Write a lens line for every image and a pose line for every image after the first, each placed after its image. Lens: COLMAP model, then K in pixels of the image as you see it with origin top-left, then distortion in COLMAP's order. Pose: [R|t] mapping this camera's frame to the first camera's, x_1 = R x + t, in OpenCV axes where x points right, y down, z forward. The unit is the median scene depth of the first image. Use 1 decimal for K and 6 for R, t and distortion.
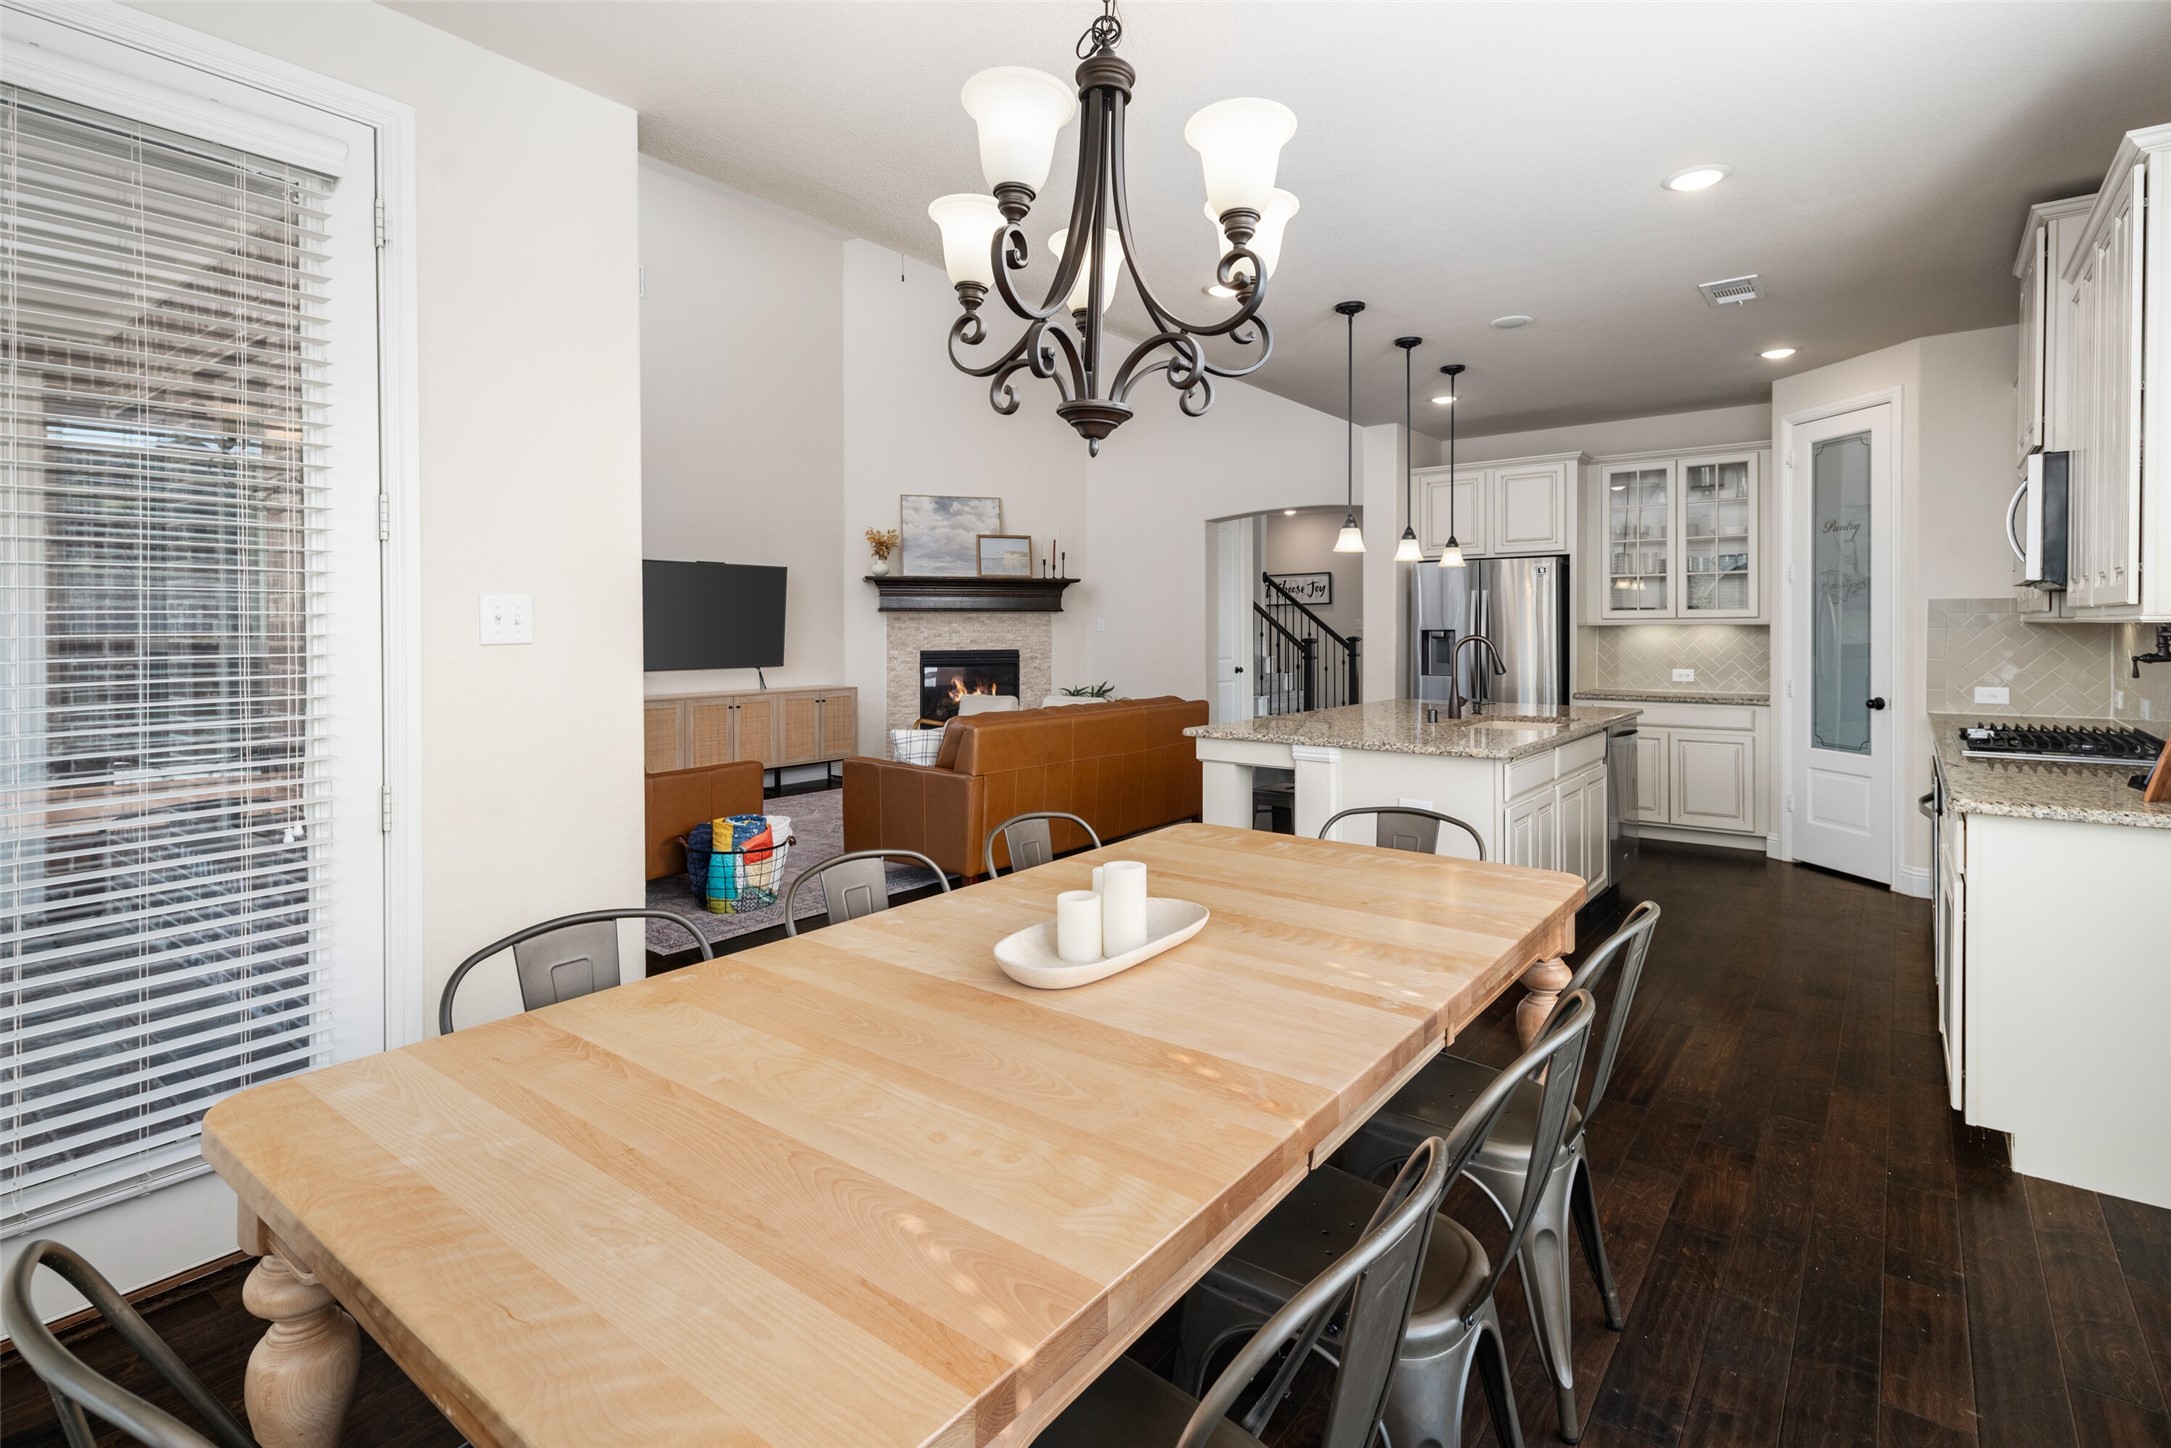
lens RADIAL K [[1039.0, 0, 1065.6], [0, 1039.0, 640.2], [0, 0, 1]] dist [0.018591, -0.000101]
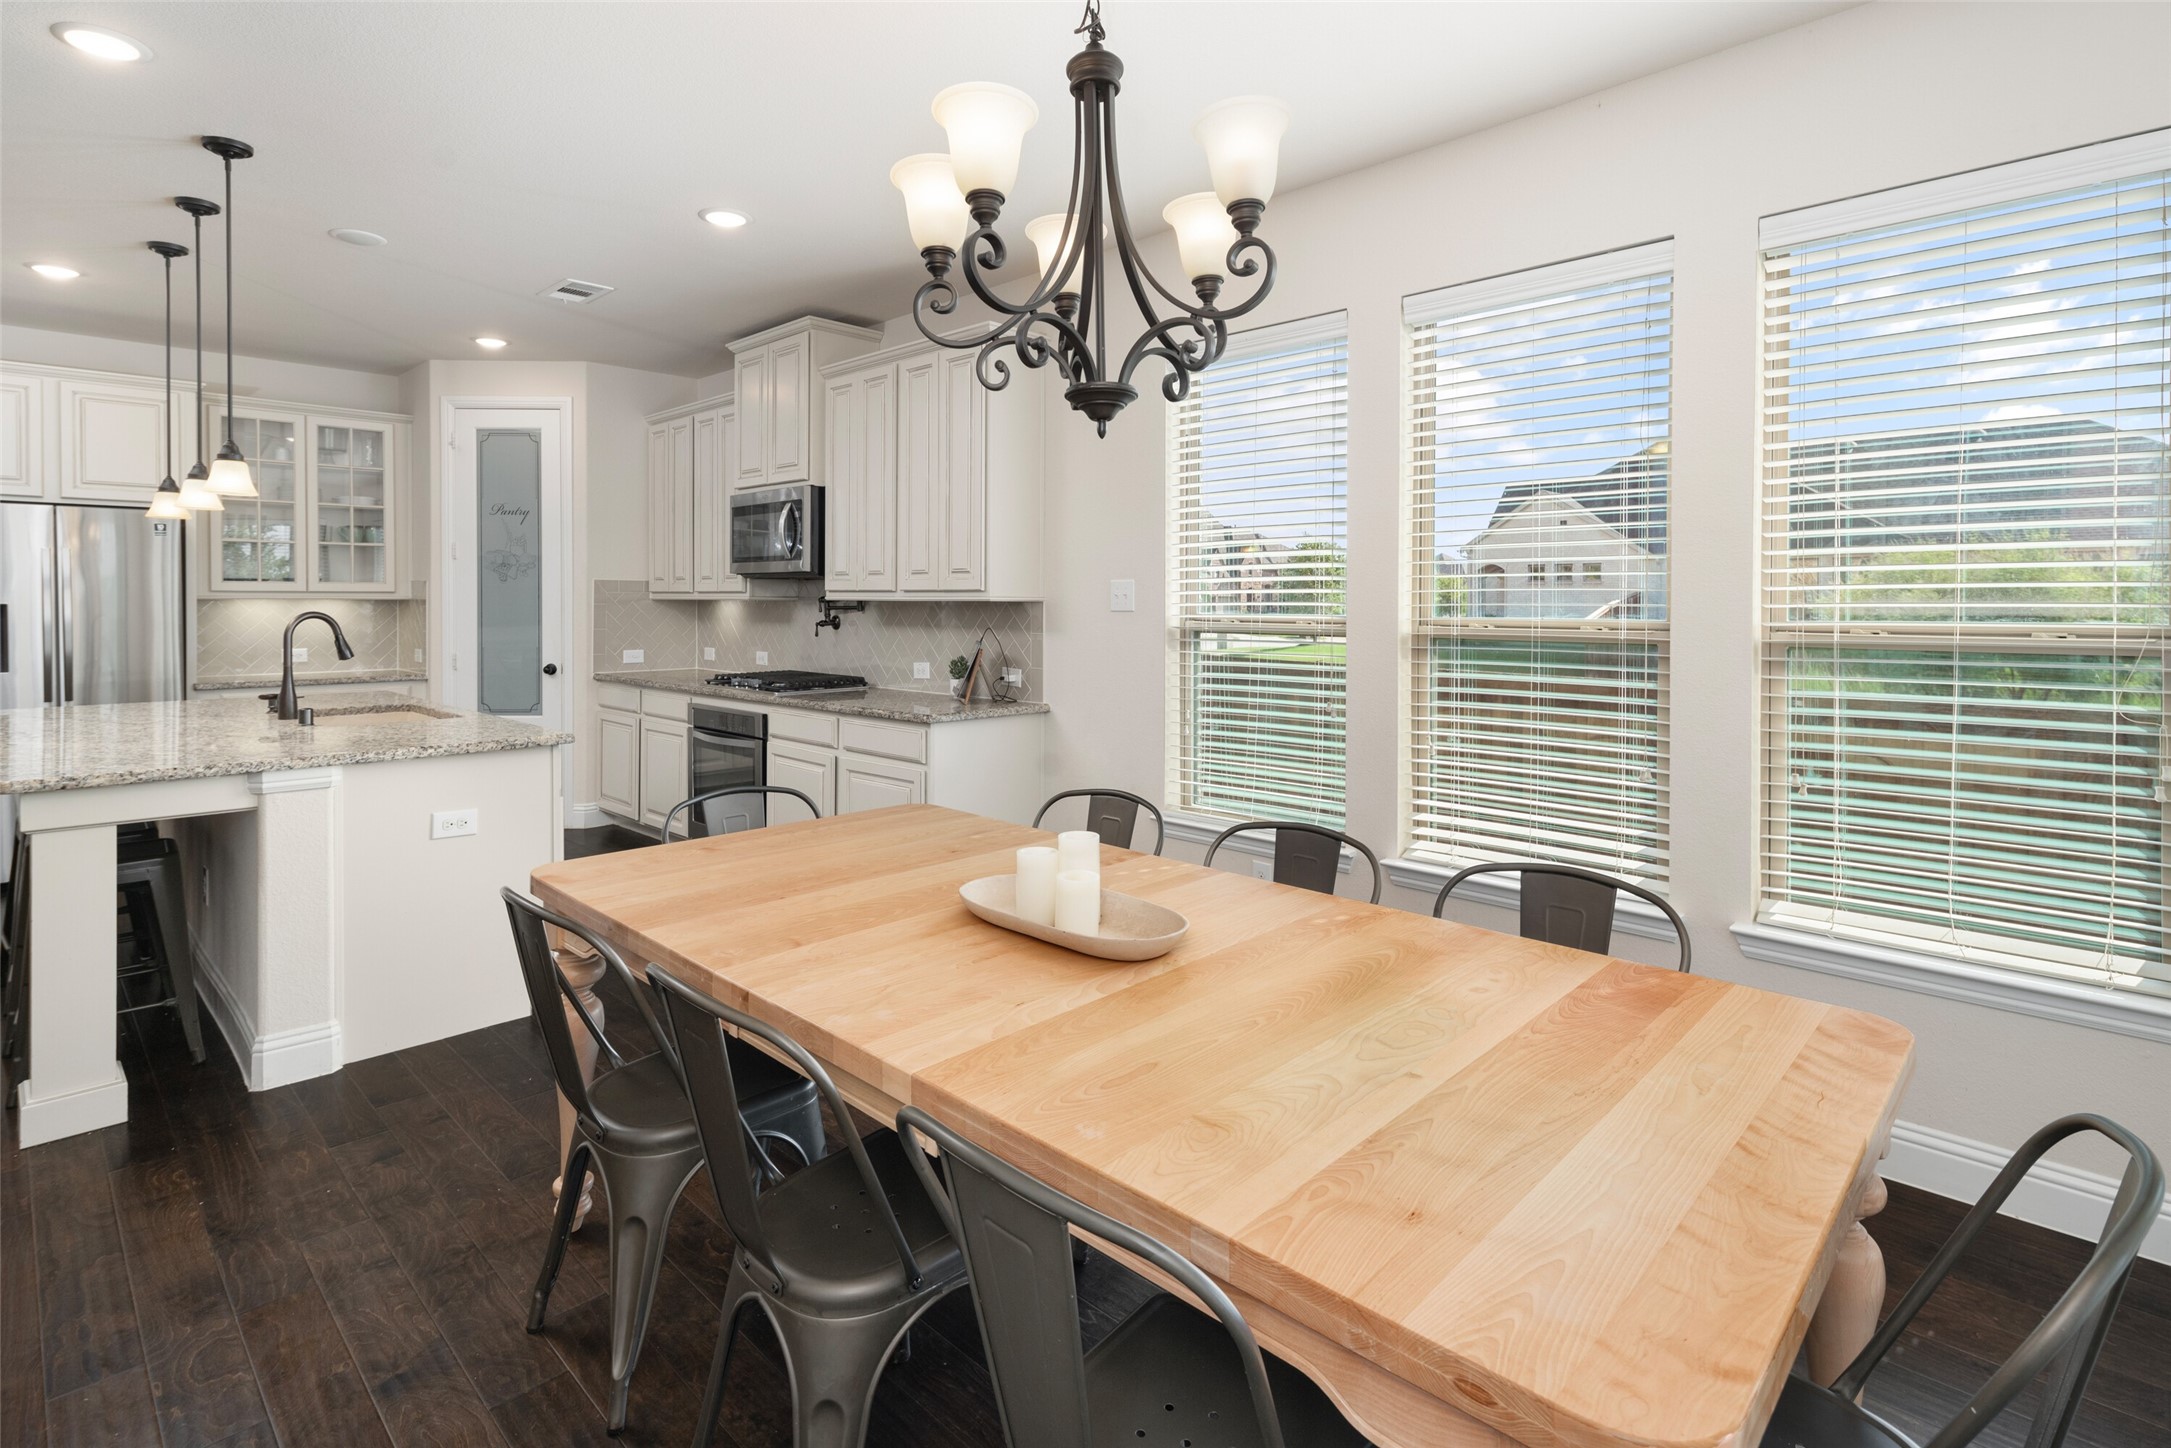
lens RADIAL K [[1076.6, 0, 1080.9], [0, 1076.6, 609.1], [0, 0, 1]] dist [0.013669, 0.000170]
pose [[0.103892, -0.007160, 0.994563, -0.210307], [0.010126, 0.999930, 0.006141, -0.004230], [-0.994537, 0.009433, 0.103957, 0.183901]]
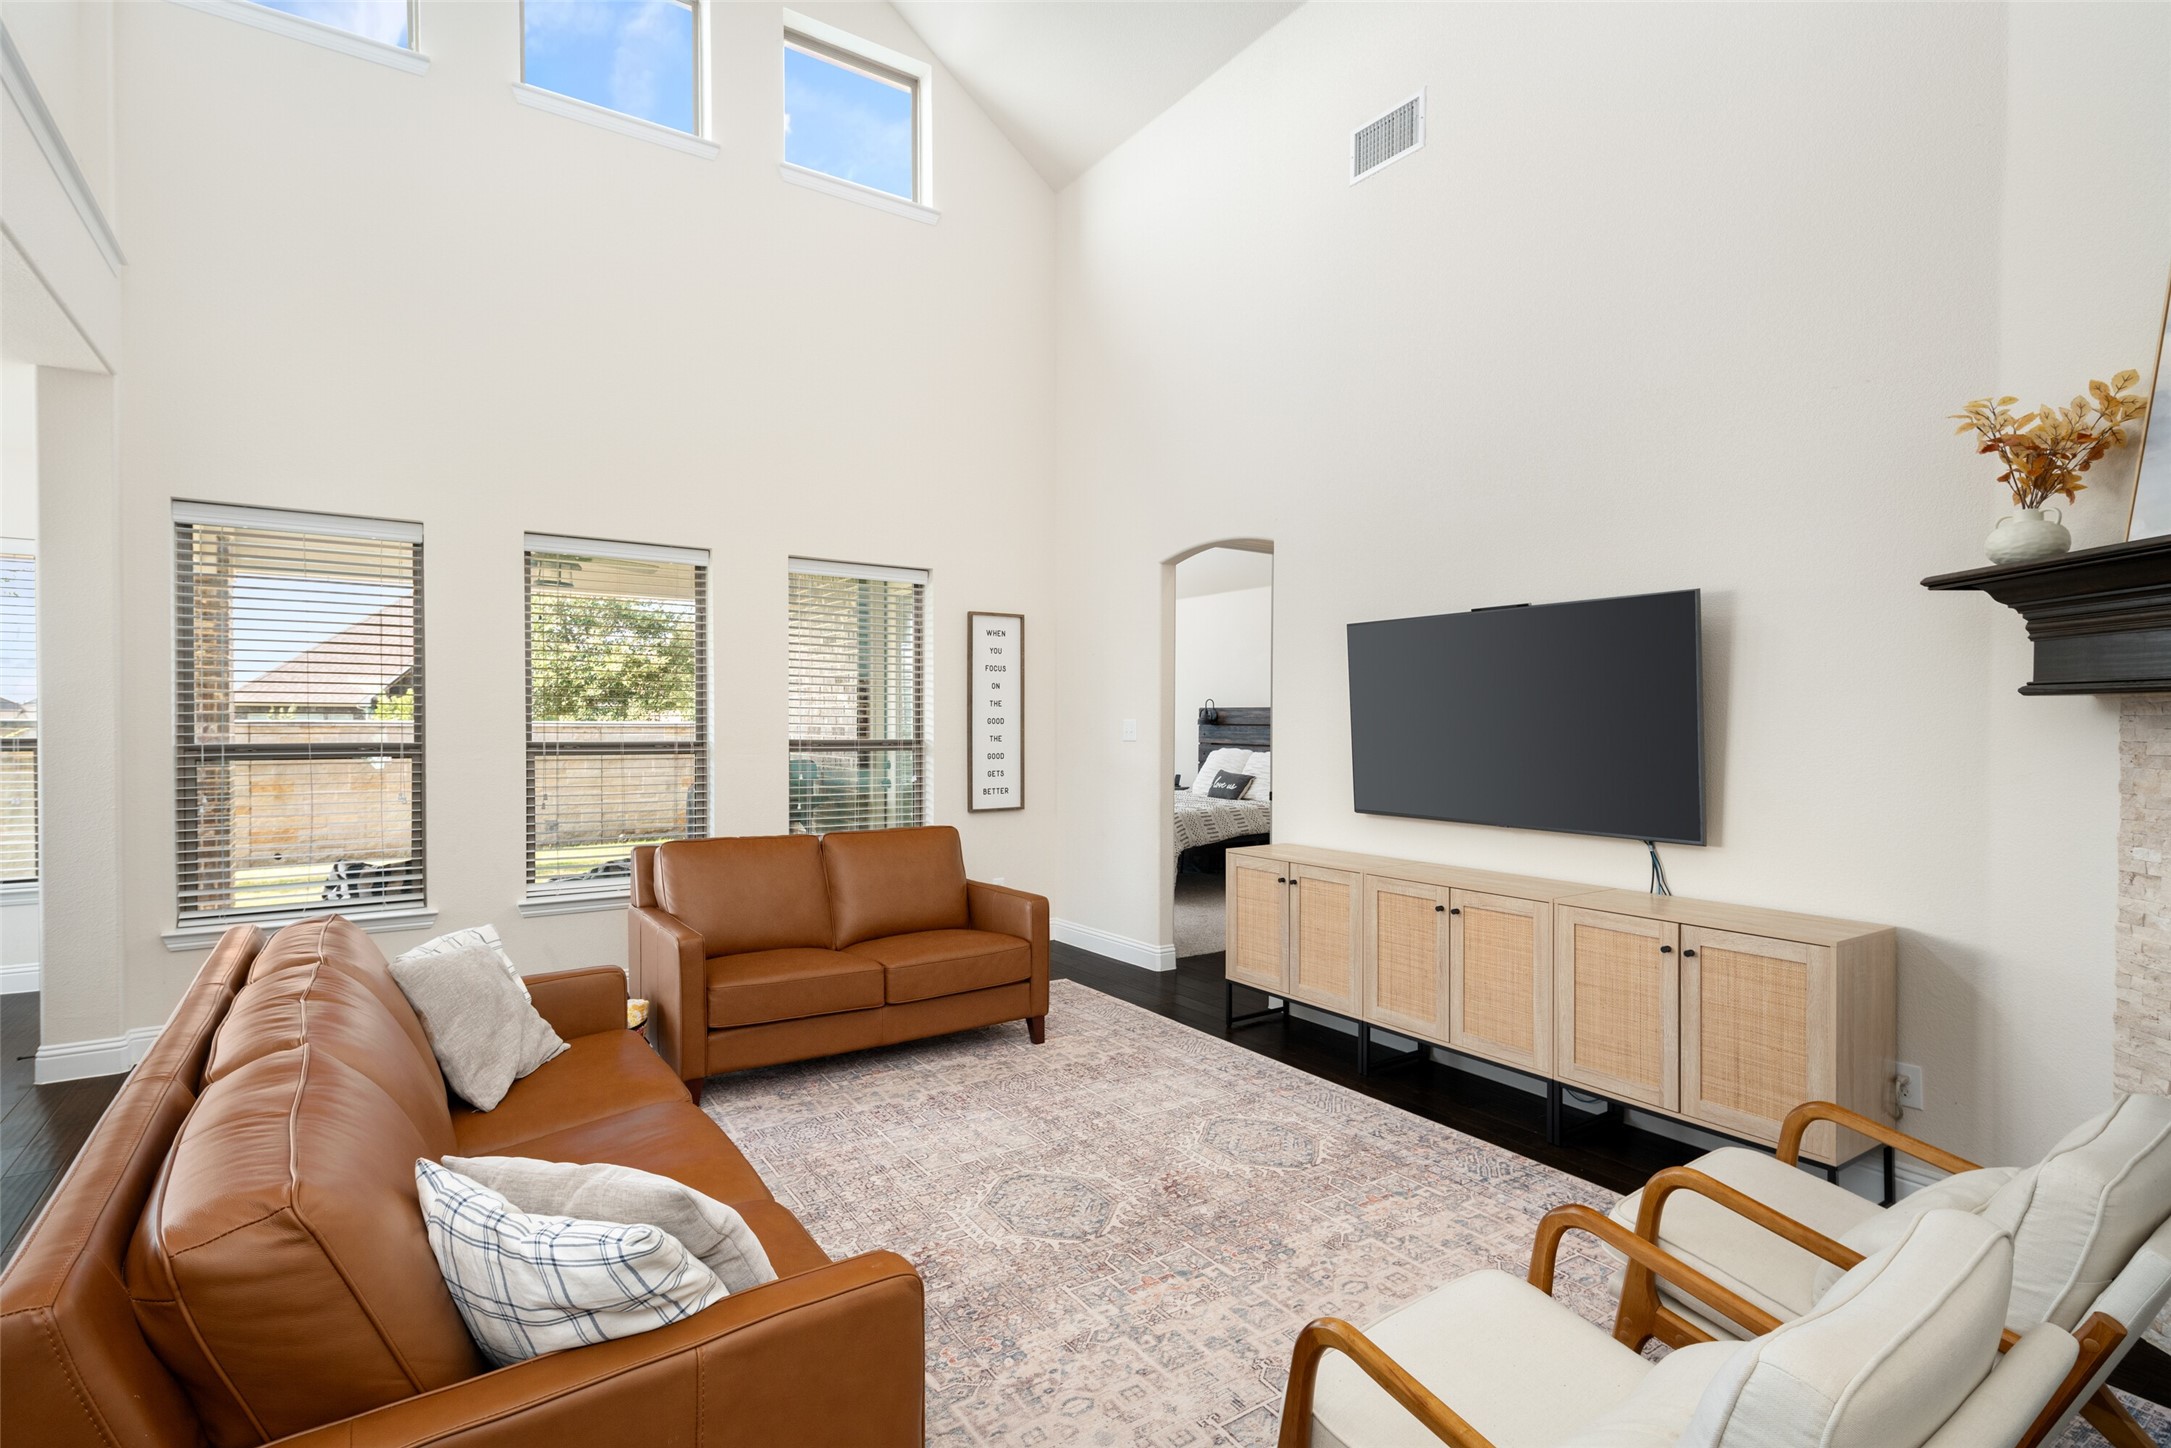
lens RADIAL K [[1018.3, 0, 1116.6], [0, 1018.3, 727.6], [0, 0, 1]] dist [0.012382, -0.000133]
pose [[-0.261207, 0.008391, -0.965246, 0.158051], [-0.015231, 0.999802, 0.012812, -0.020761], [0.965163, 0.018048, -0.261027, 0.906550]]
